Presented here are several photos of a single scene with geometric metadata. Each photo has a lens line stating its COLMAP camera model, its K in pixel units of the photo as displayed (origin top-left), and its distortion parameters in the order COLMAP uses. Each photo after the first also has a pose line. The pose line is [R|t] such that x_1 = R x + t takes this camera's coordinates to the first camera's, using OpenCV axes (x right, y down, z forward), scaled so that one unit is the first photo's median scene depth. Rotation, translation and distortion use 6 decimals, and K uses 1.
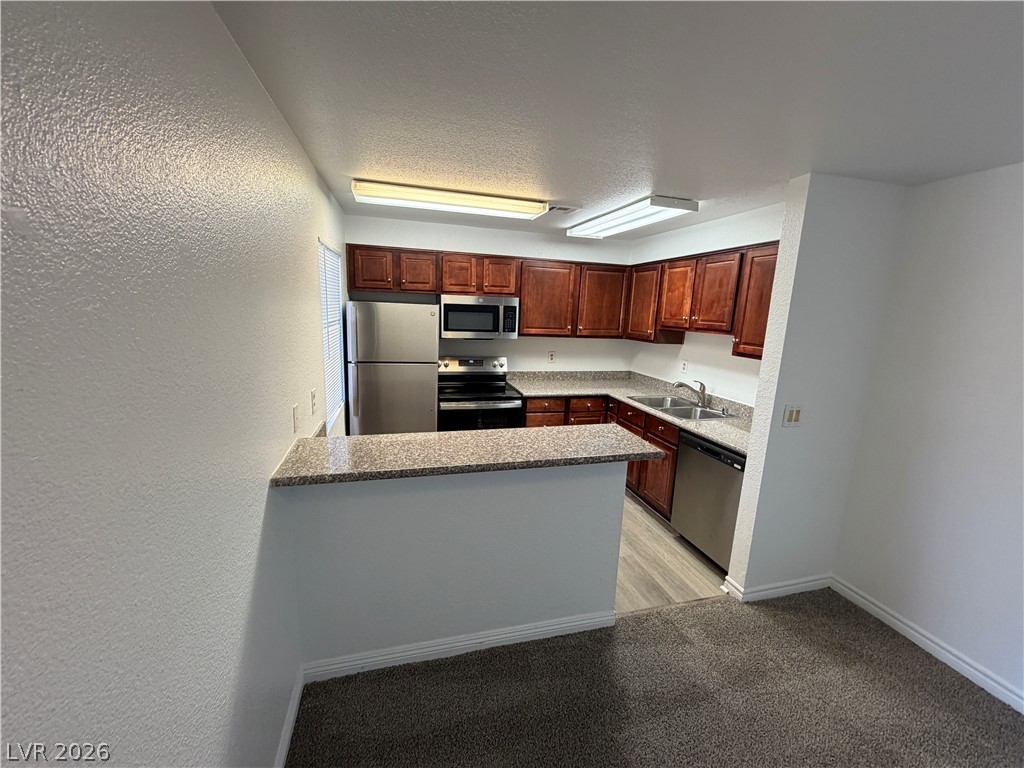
lens RADIAL K [[408.7, 0, 510.1], [0, 408.7, 383.5], [0, 0, 1]] dist [0.001697, -0.000056]
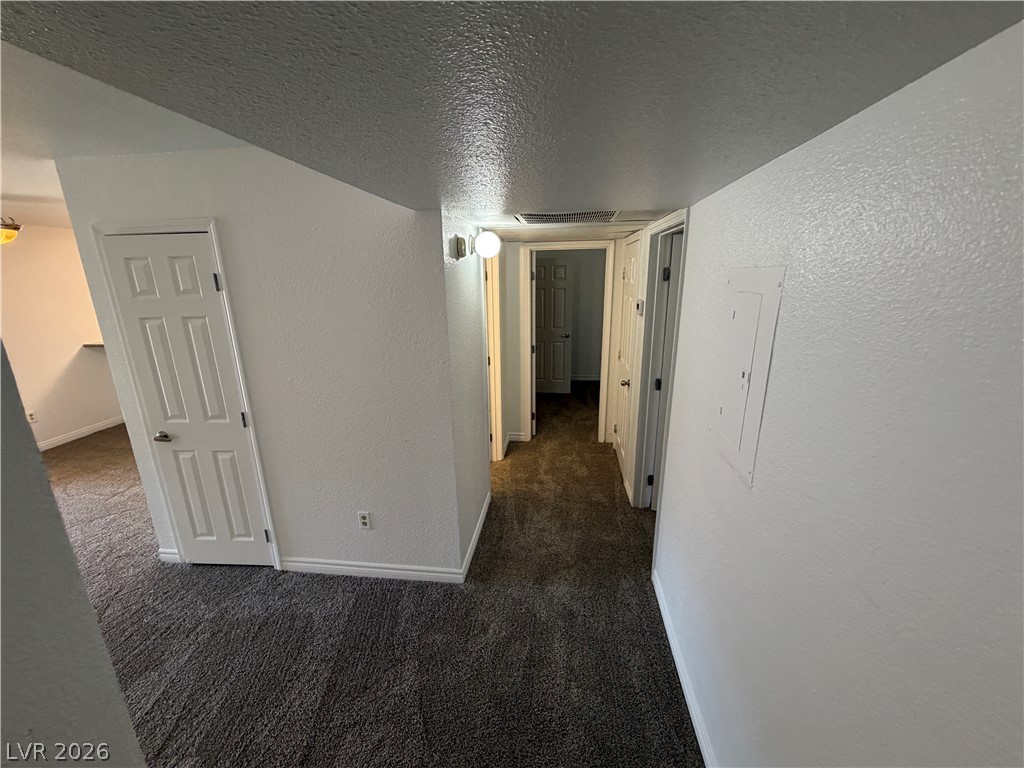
lens RADIAL K [[408.7, 0, 510.1], [0, 408.7, 383.5], [0, 0, 1]] dist [0.001697, -0.000056]
pose [[0.922822, 0.046920, -0.382358, 1.525754], [-0.018236, 0.996763, 0.078302, 0.087606], [0.384794, -0.065286, 0.920691, -0.306347]]
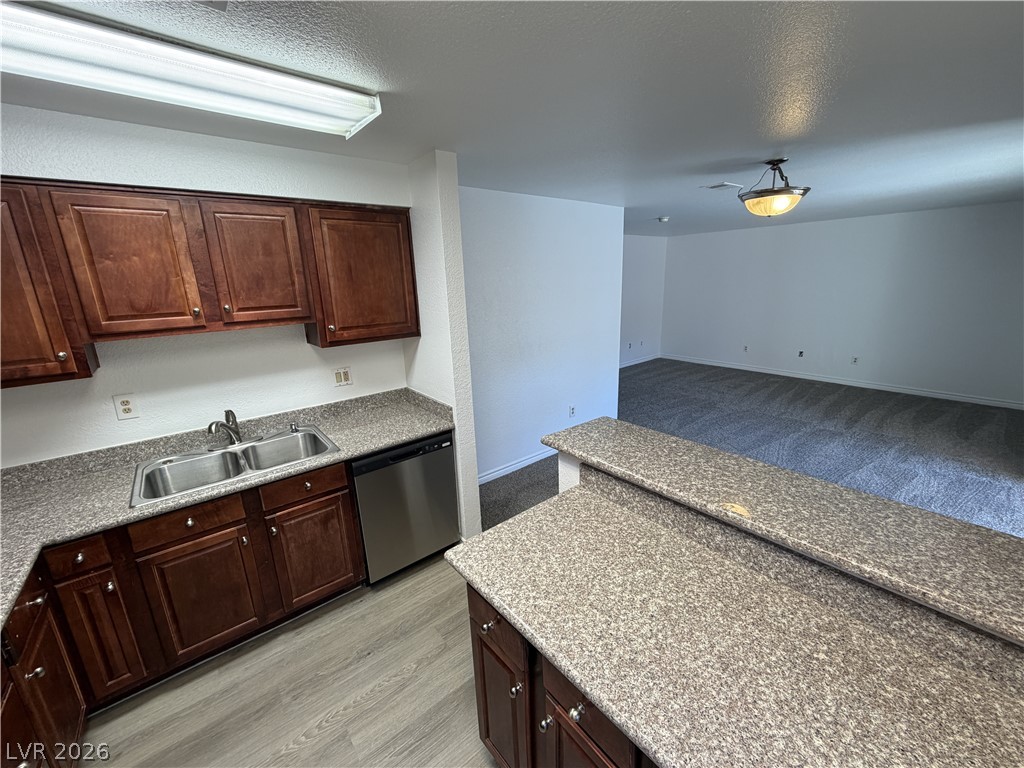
lens RADIAL K [[408.7, 0, 510.1], [0, 408.7, 383.5], [0, 0, 1]] dist [0.001697, -0.000056]
pose [[-0.402549, -0.256364, 0.878767, -0.224169], [0.184198, 0.917662, 0.352089, -0.167338], [-0.896675, 0.303600, -0.322182, 0.751528]]
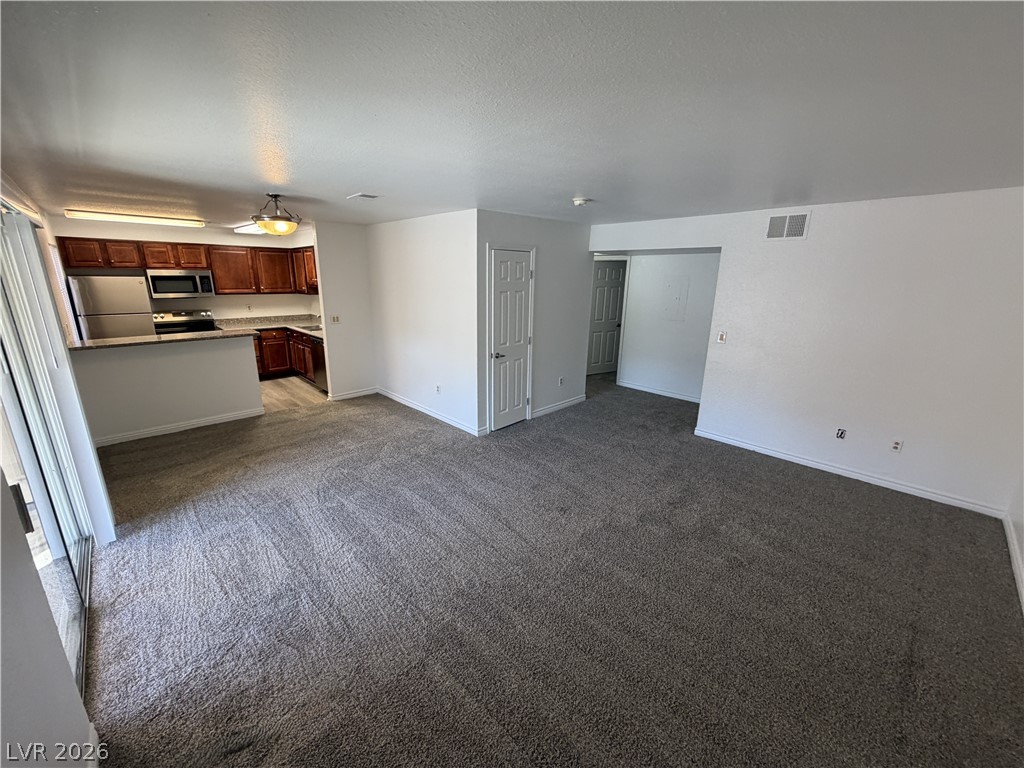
lens RADIAL K [[408.7, 0, 510.1], [0, 408.7, 383.5], [0, 0, 1]] dist [0.001697, -0.000056]
pose [[0.876826, -0.150424, 0.456671, 0.260522], [0.109162, 0.987278, 0.115608, 0.175289], [-0.468251, -0.051517, 0.882092, -1.012155]]
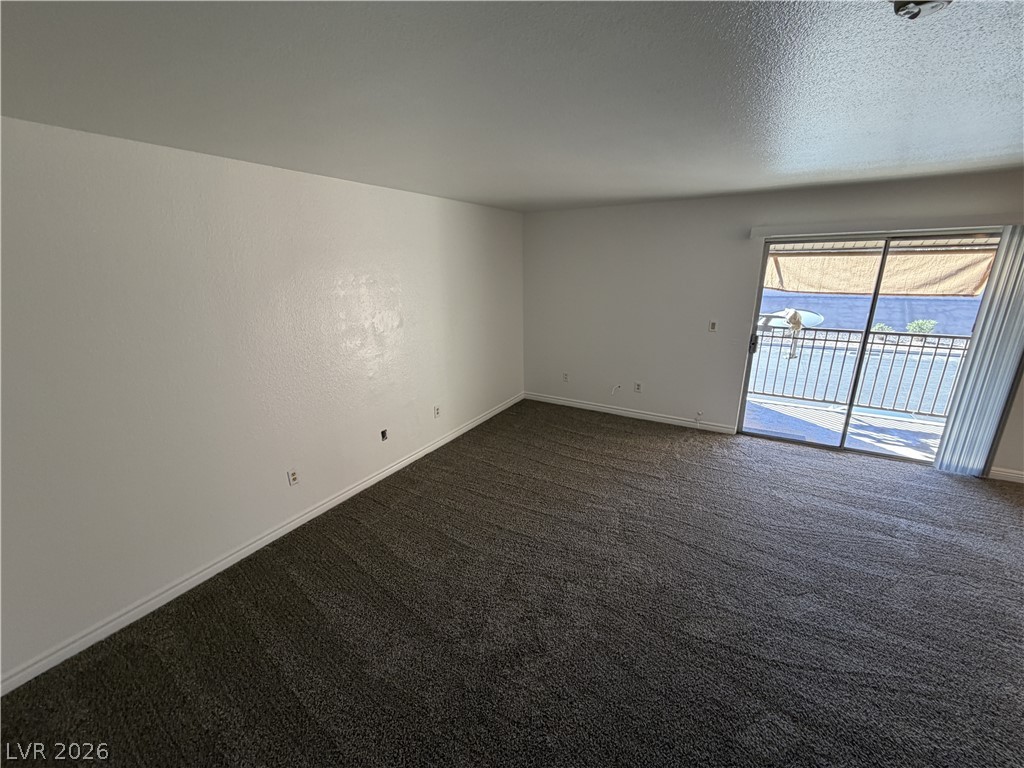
lens RADIAL K [[408.7, 0, 510.1], [0, 408.7, 383.5], [0, 0, 1]] dist [0.001697, -0.000056]
pose [[-0.715550, 0.175013, -0.676283, 1.238526], [-0.135770, 0.914805, 0.380393, 0.052233], [0.685240, 0.364009, -0.630827, -0.211289]]
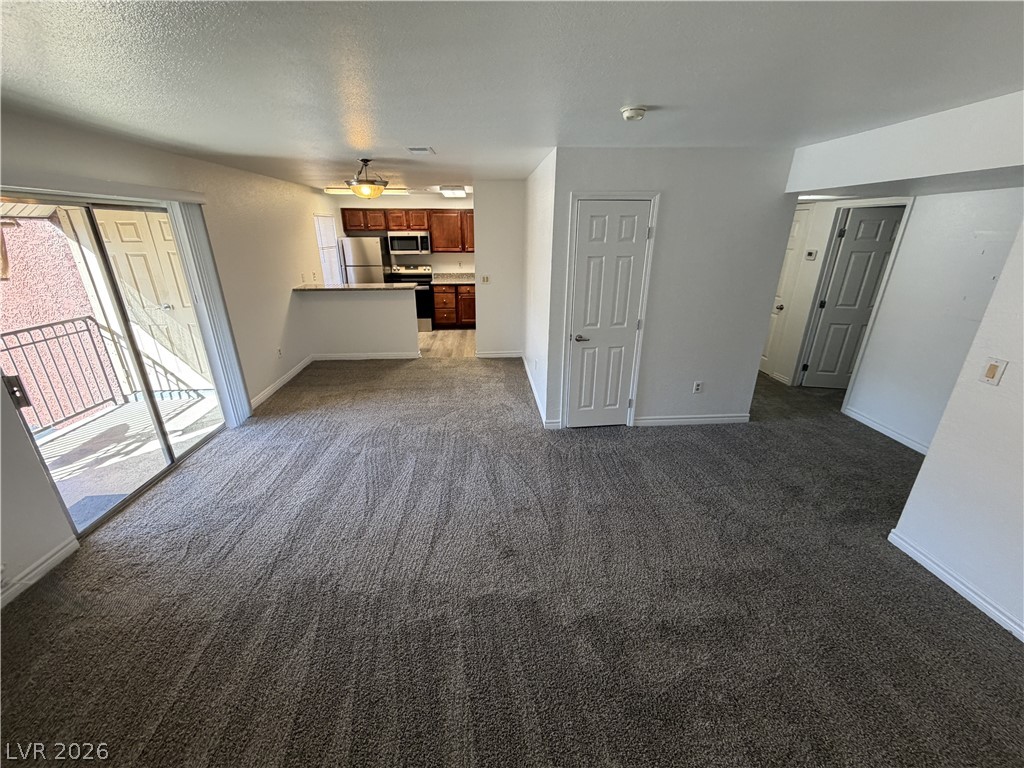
lens RADIAL K [[408.7, 0, 510.1], [0, 408.7, 383.5], [0, 0, 1]] dist [0.001697, -0.000056]
pose [[0.979212, 0.034634, -0.199861, 0.824074], [-0.000267, 0.985535, 0.169475, 0.171306], [0.202840, -0.165898, 0.965056, -0.907477]]
